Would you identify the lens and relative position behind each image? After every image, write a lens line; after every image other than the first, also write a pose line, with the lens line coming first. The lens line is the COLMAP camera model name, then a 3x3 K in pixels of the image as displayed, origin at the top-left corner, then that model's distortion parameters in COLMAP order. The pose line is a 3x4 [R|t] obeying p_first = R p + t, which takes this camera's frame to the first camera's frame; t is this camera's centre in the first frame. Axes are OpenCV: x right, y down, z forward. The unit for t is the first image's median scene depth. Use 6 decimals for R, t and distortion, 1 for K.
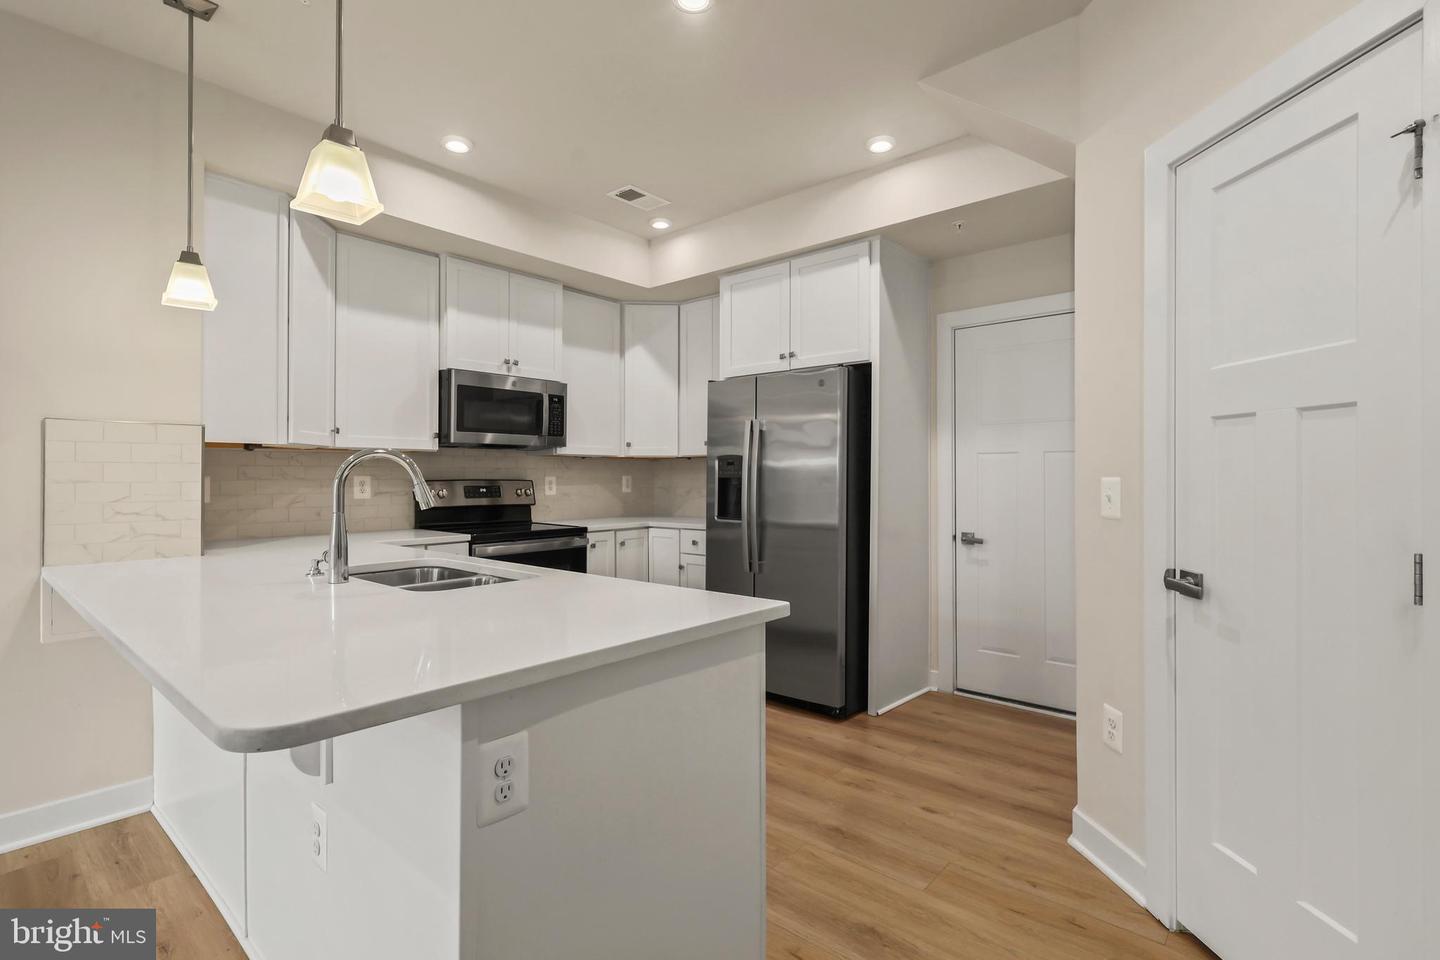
lens RADIAL K [[679.0, 0, 720.0], [0, 679.0, 480.0], [0, 0, 1]] dist [-0.000043, 0.000499]
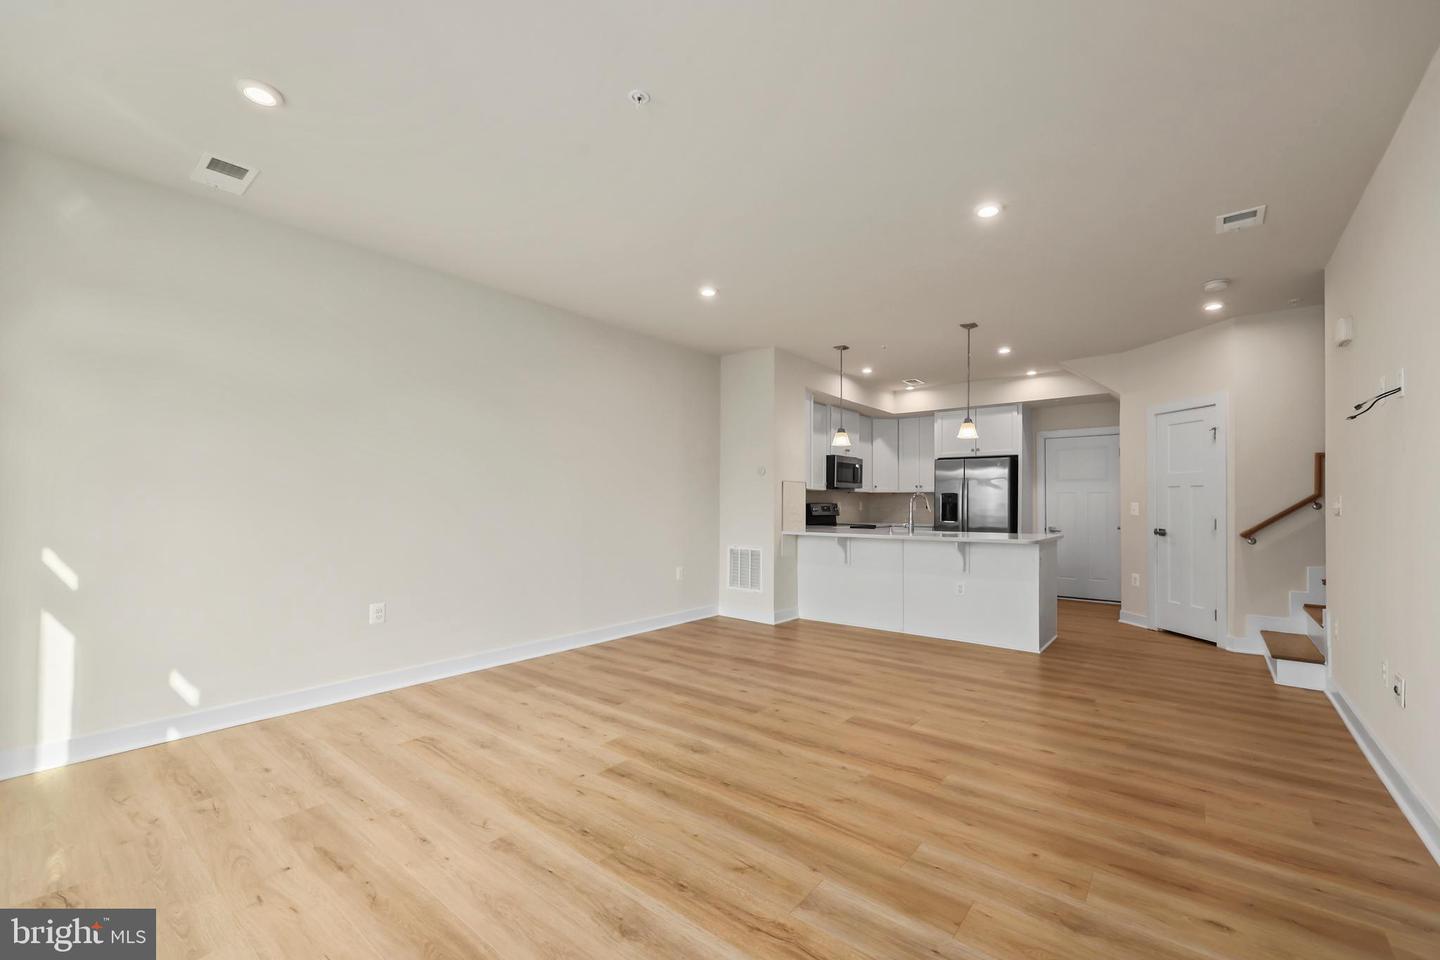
lens RADIAL K [[594.6, 0, 715.5], [0, 594.6, 499.7], [0, 0, 1]] dist [0.000100, 0.000106]
pose [[0.999706, 0.002682, 0.024107, -0.825571], [-0.002455, 0.999952, -0.009436, 0.006999], [-0.024132, 0.009374, 0.999665, -0.989127]]
